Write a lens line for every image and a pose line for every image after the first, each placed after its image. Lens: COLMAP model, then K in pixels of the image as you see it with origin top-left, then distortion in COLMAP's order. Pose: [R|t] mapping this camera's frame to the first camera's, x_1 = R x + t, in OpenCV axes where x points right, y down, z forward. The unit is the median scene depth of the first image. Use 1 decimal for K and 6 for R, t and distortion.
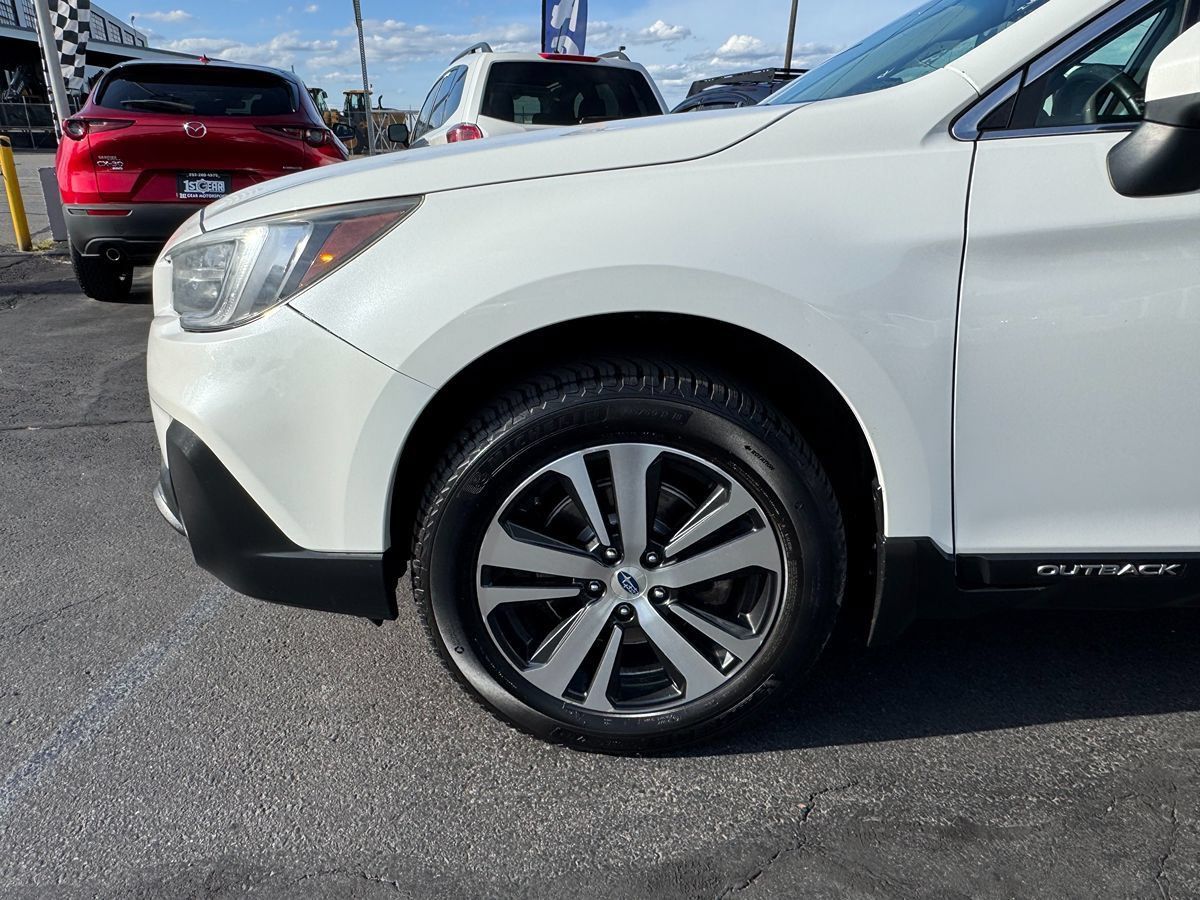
lens RADIAL K [[829.0, 0, 591.0], [0, 829.0, 450.8], [0, 0, 1]] dist [0.000079, 0.002293]
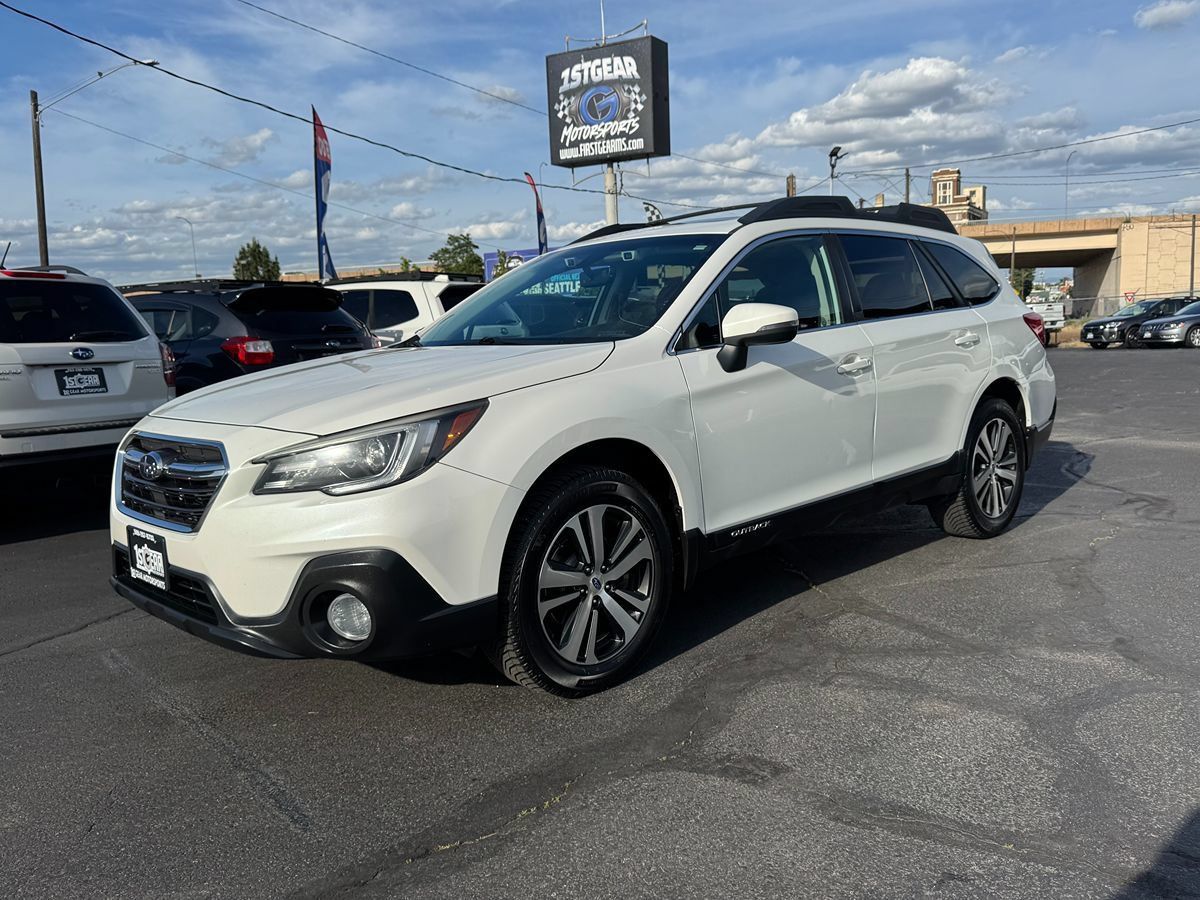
lens RADIAL K [[1012.6, 0, 600.0], [0, 1012.6, 450.0], [0, 0, 1]] dist [0.029626, -0.005582]
pose [[0.705035, -0.124051, 0.698239, -1.518131], [0.290888, 0.948530, -0.125201, 0.161078], [-0.646769, 0.291381, 0.704832, -0.721121]]
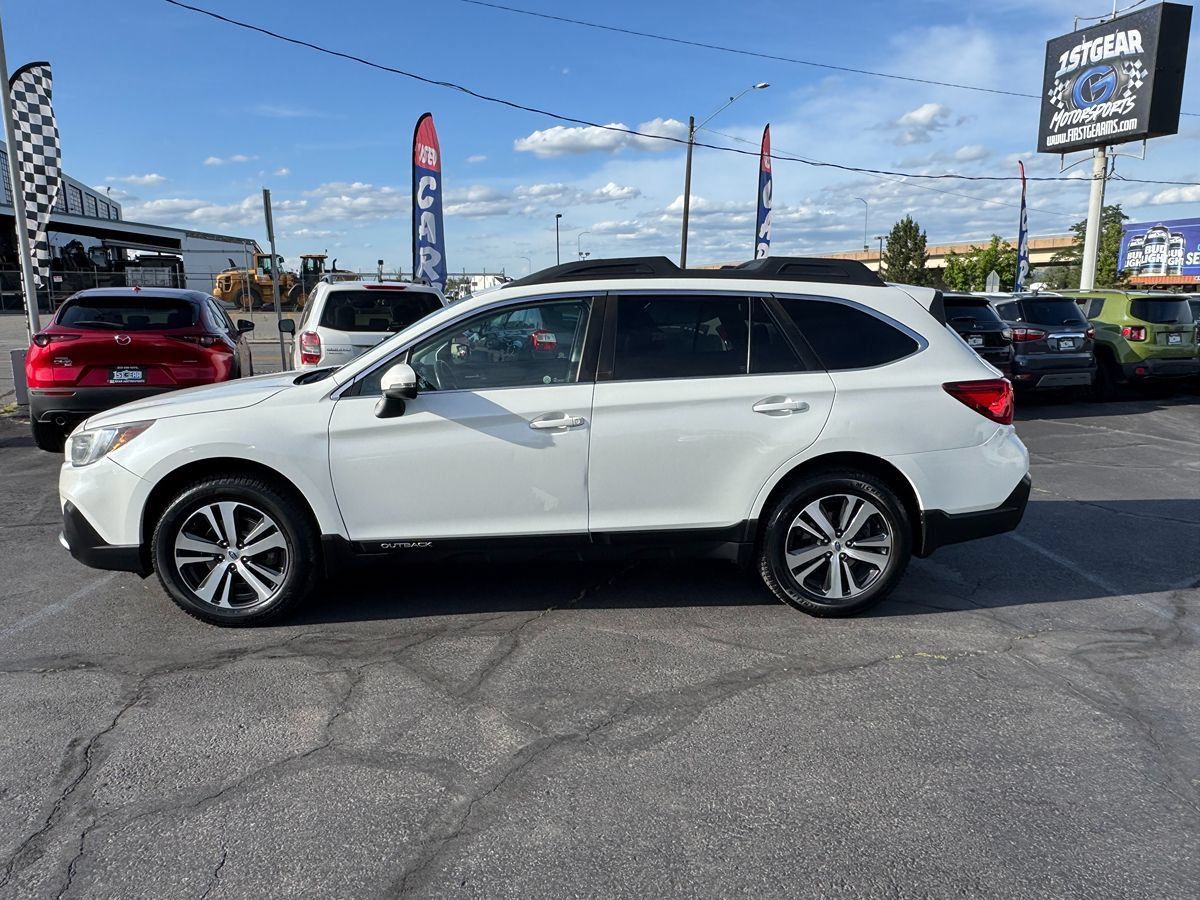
lens RADIAL K [[821.7, 0, 583.3], [0, 821.7, 446.1], [0, 0, 1]] dist [0.002853, 0.001163]
pose [[0.998928, -0.016331, 0.043313, 1.075841], [0.023493, 0.985097, -0.170386, 0.292122], [-0.039885, 0.171221, 0.984425, -1.750451]]
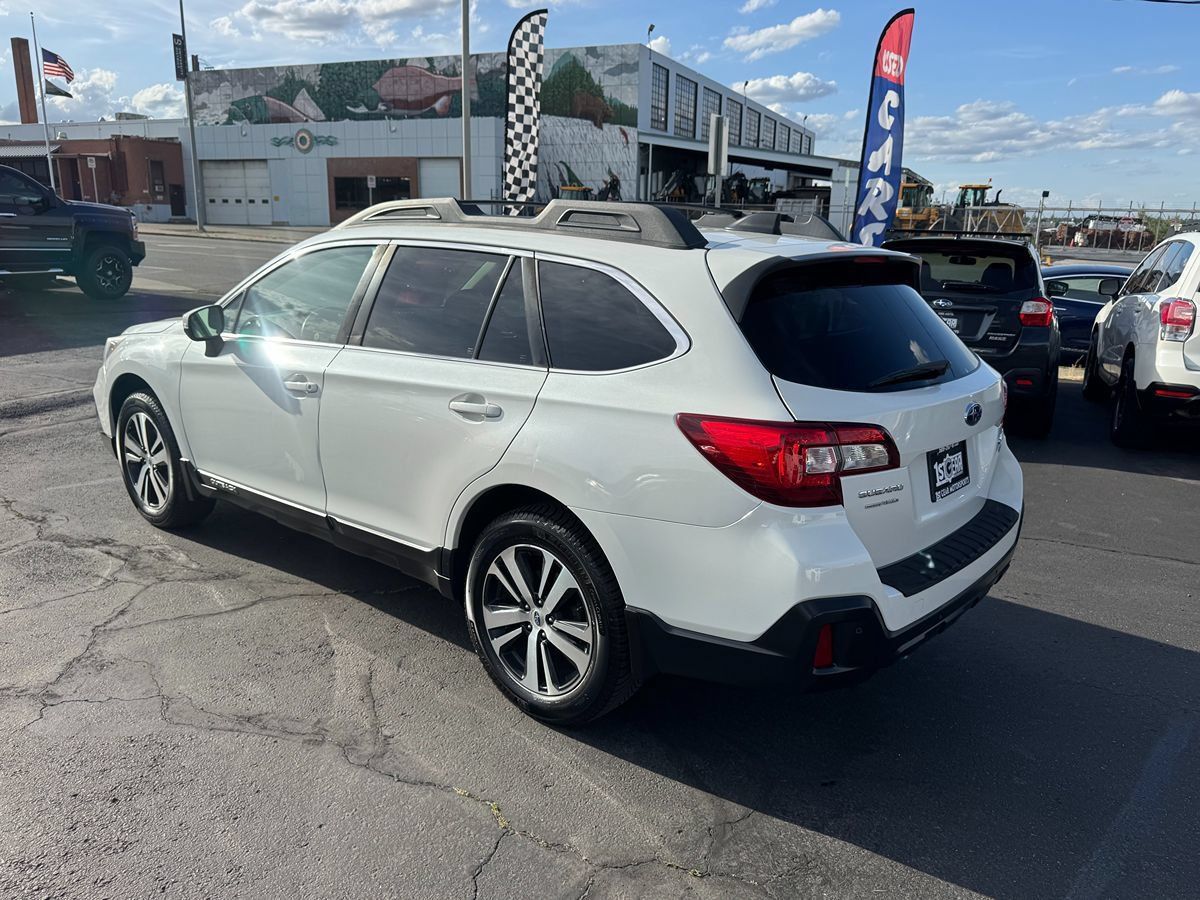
lens RADIAL K [[902.7, 0, 597.3], [0, 902.7, 446.9], [0, 0, 1]] dist [0.002132, 0.000831]
pose [[0.770911, 0.169839, -0.613882, 3.381015], [-0.242138, 0.969580, -0.035828, -0.175673], [0.589123, 0.176264, 0.788584, -0.679721]]
